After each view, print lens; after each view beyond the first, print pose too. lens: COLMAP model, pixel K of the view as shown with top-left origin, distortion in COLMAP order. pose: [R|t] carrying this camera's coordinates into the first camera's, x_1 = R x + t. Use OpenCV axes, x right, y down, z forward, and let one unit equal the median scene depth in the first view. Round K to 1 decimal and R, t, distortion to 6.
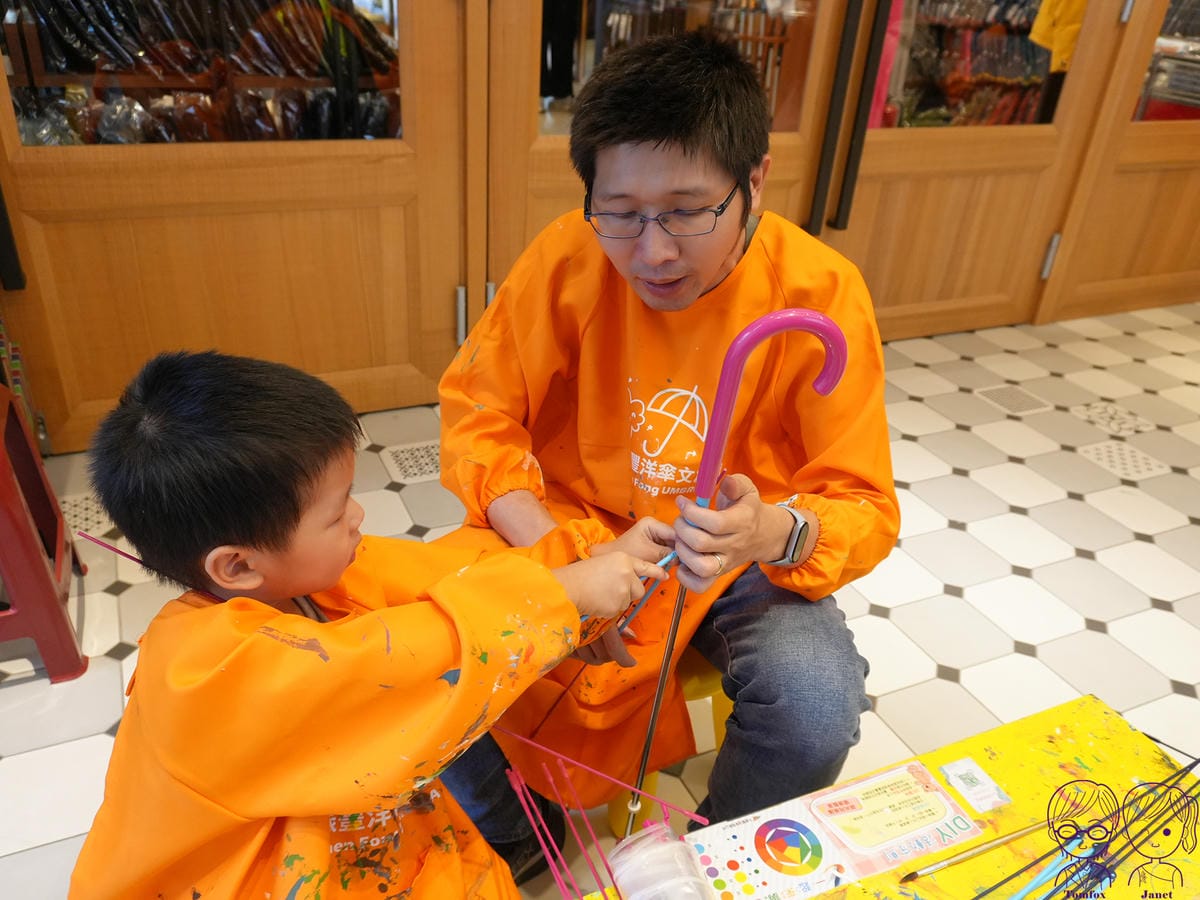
lens RADIAL K [[921.6, 0, 582.9], [0, 921.6, 448.4], [0, 0, 1]] dist [-0.019080, 0.001386]
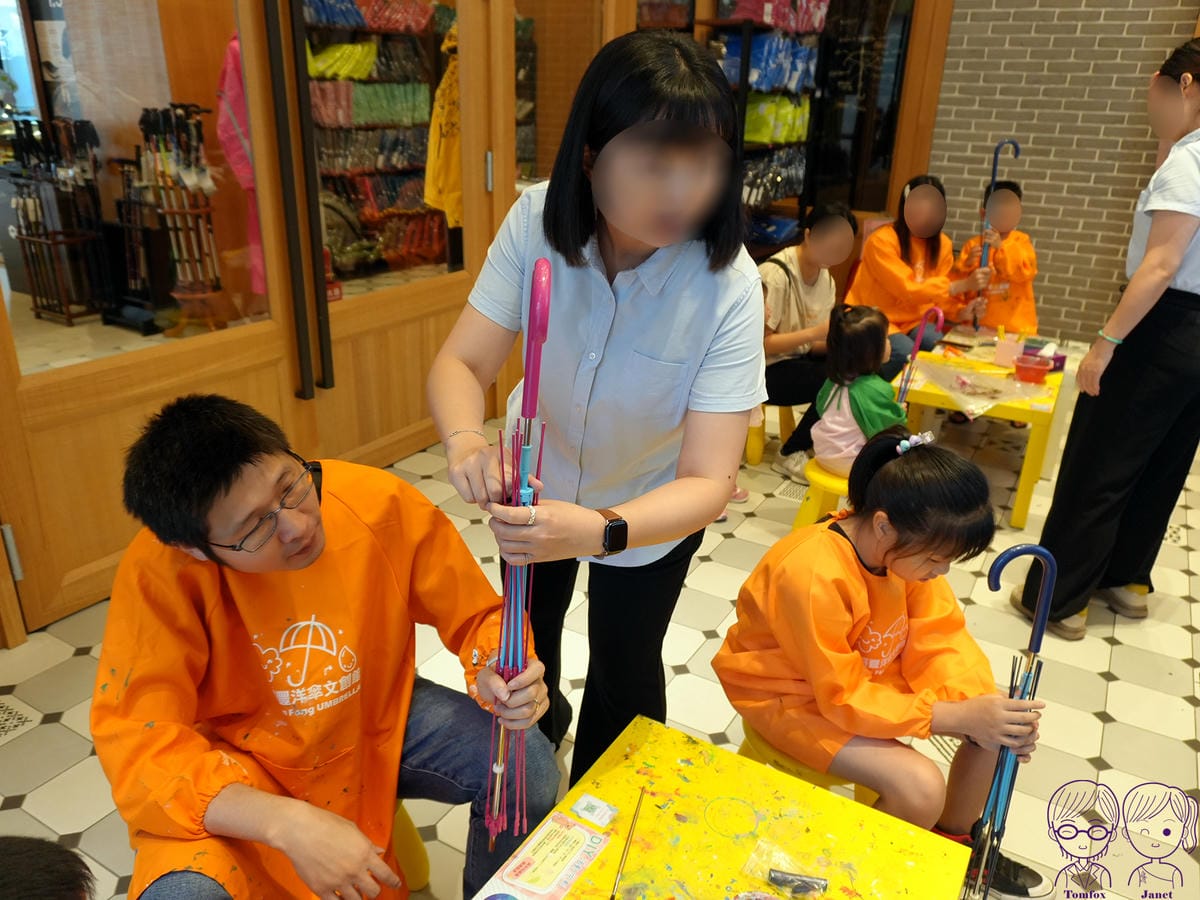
lens RADIAL K [[921.6, 0, 582.9], [0, 921.6, 448.4], [0, 0, 1]] dist [-0.019080, 0.001386]
pose [[0.807993, -0.283435, 0.516538, -0.064824], [0.306564, 0.950912, 0.042243, -0.089373], [-0.503156, 0.124220, 0.855221, -0.113167]]
